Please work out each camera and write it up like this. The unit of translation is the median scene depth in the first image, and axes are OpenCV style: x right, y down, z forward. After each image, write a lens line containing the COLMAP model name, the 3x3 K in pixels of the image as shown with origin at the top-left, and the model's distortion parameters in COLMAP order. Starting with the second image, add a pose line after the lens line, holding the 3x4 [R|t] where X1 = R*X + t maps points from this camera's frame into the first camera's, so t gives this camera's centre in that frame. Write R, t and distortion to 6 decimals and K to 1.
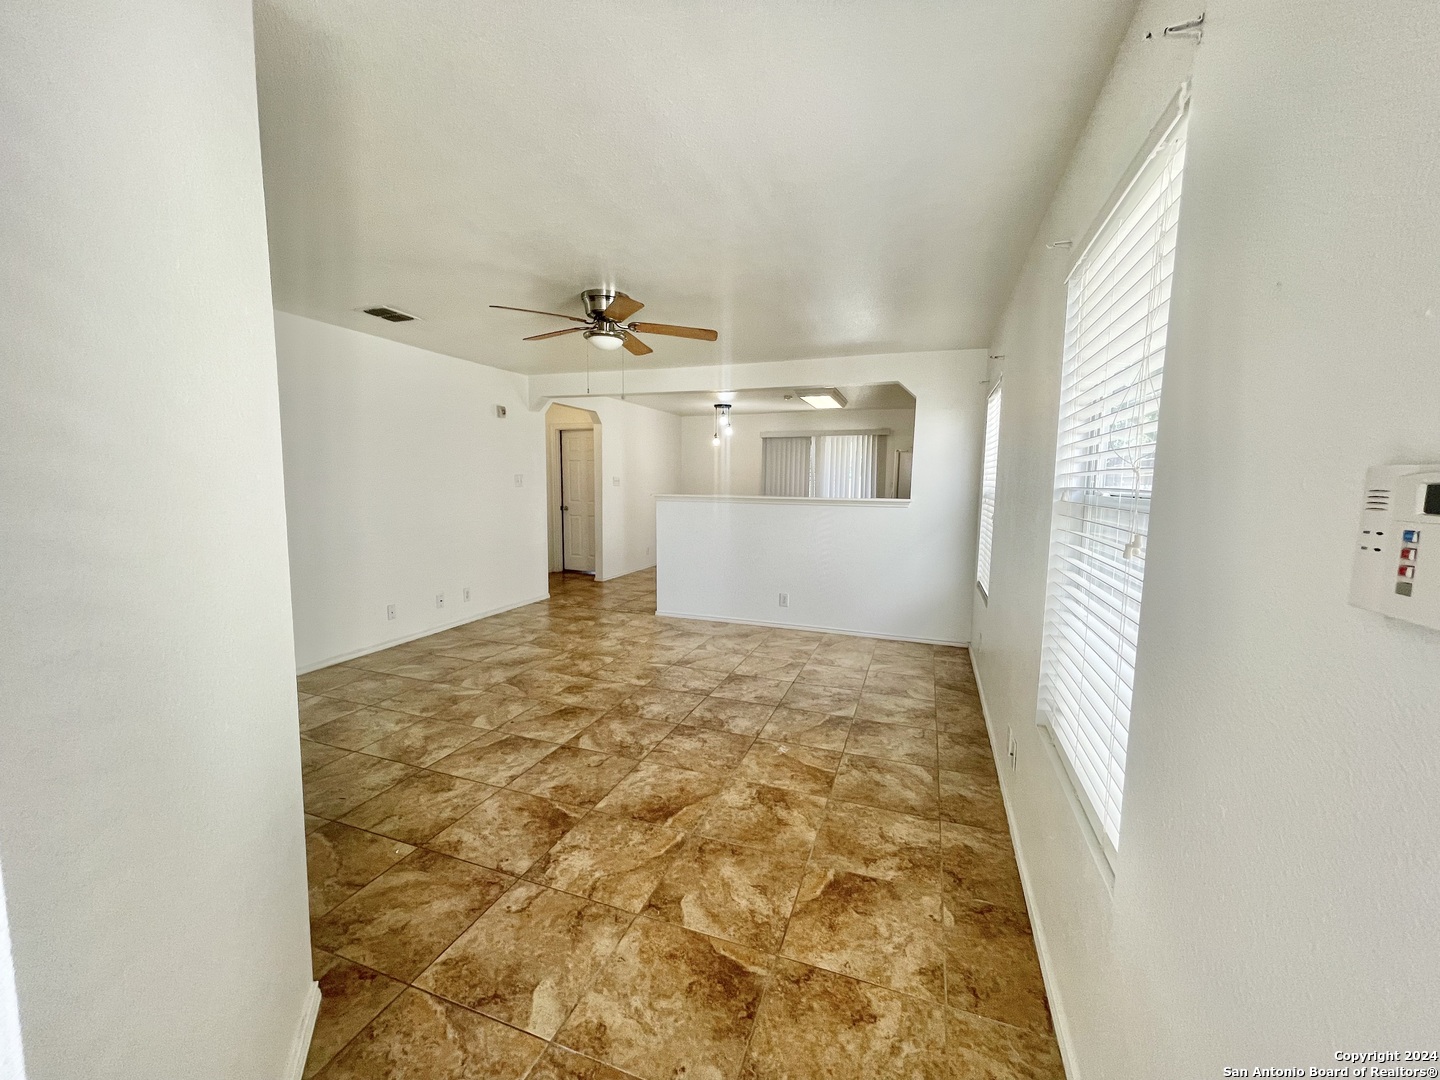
lens RADIAL K [[577.6, 0, 723.3], [0, 577.6, 539.8], [0, 0, 1]] dist [-0.003279, 0.001765]
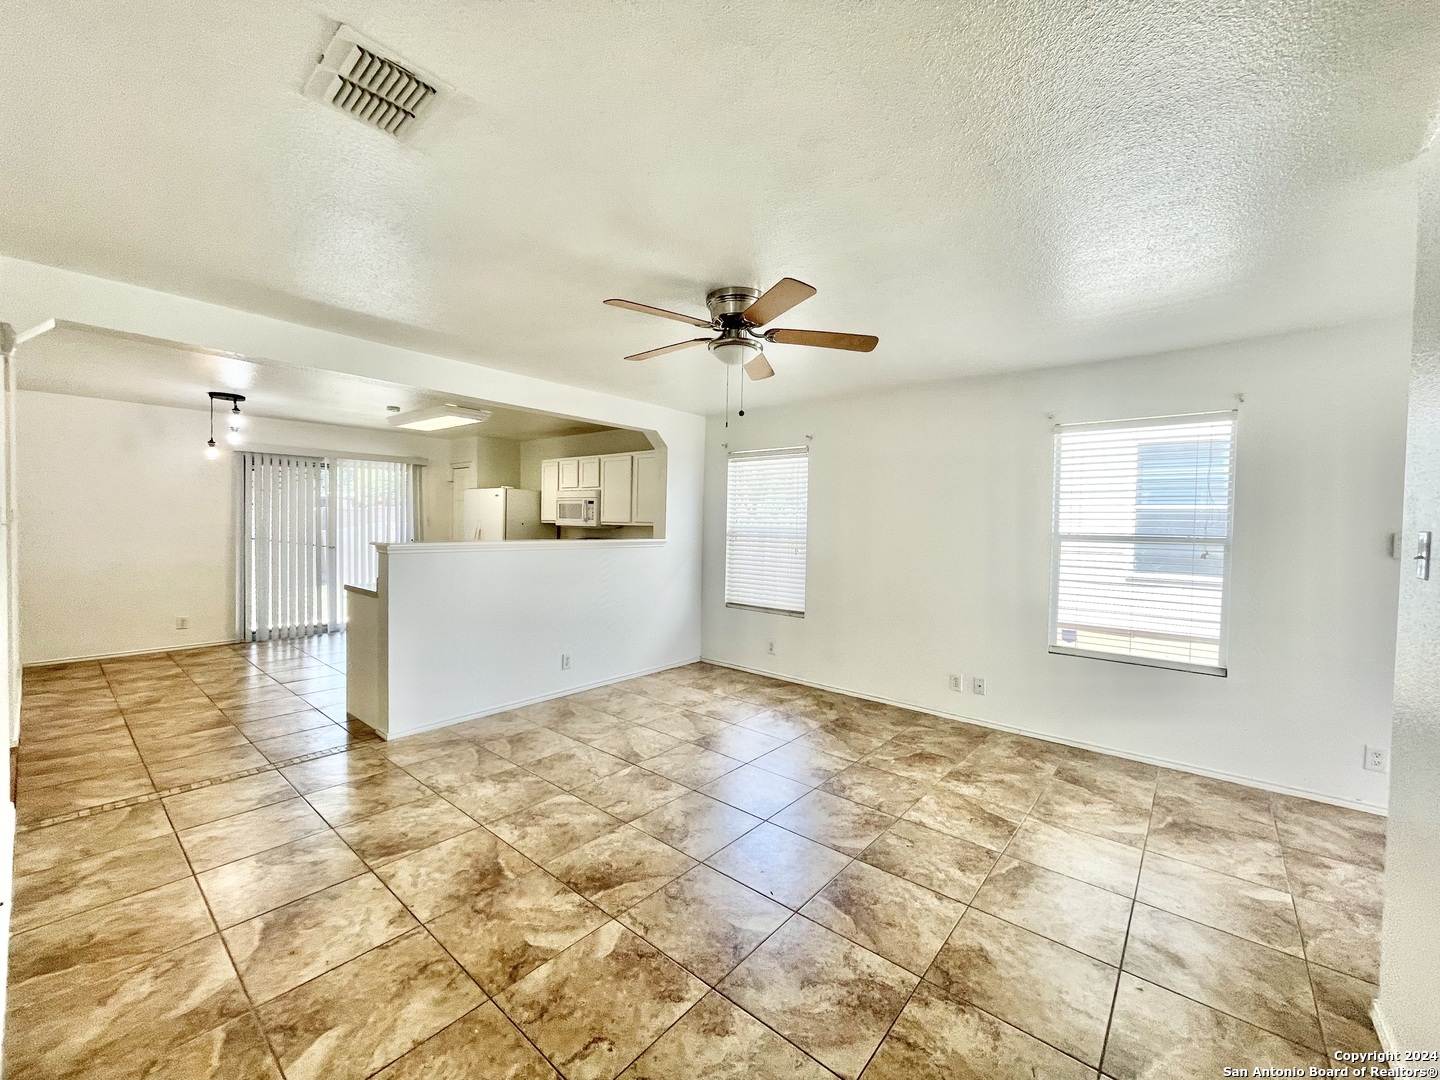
lens RADIAL K [[577.6, 0, 713.2], [0, 577.6, 537.8], [0, 0, 1]] dist [-0.003279, 0.001765]
pose [[0.359890, -0.032995, 0.932411, -0.812894], [0.086499, 0.996250, 0.001868, -0.080619], [-0.928976, 0.079981, 0.361394, 0.644130]]
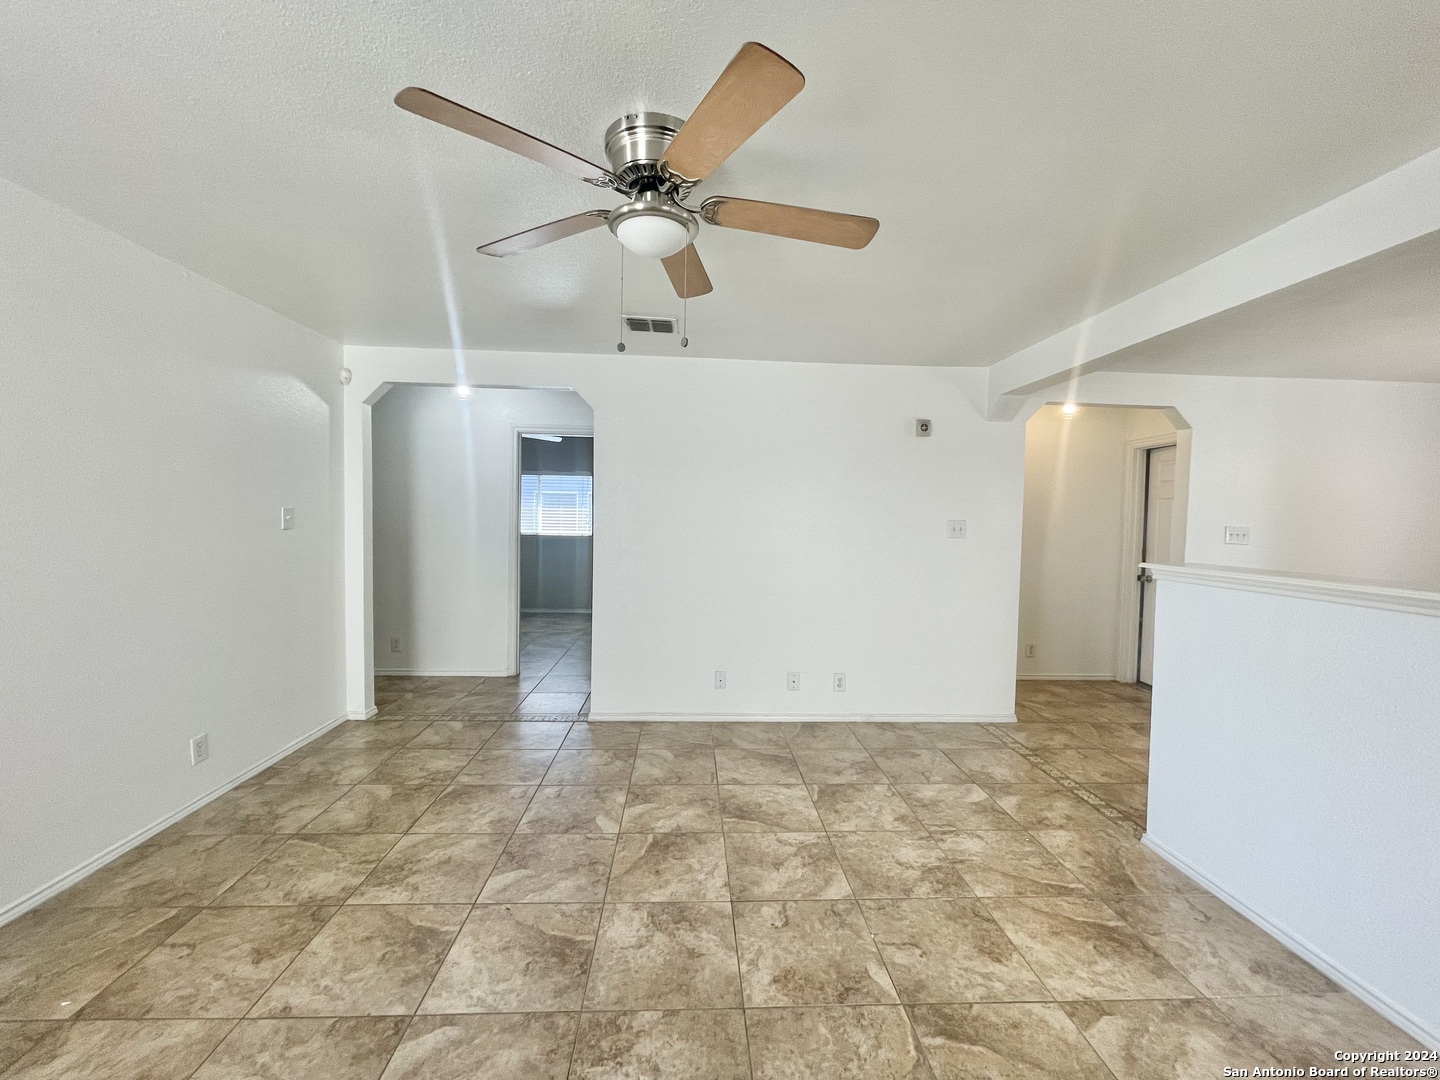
lens RADIAL K [[577.6, 0, 711.5], [0, 577.6, 549.0], [0, 0, 1]] dist [-0.003279, 0.001765]
pose [[0.375320, 0.043119, -0.925892, 0.221935], [-0.112448, 0.993657, 0.000693, -0.075417], [0.920049, 0.103855, 0.377788, 0.756438]]
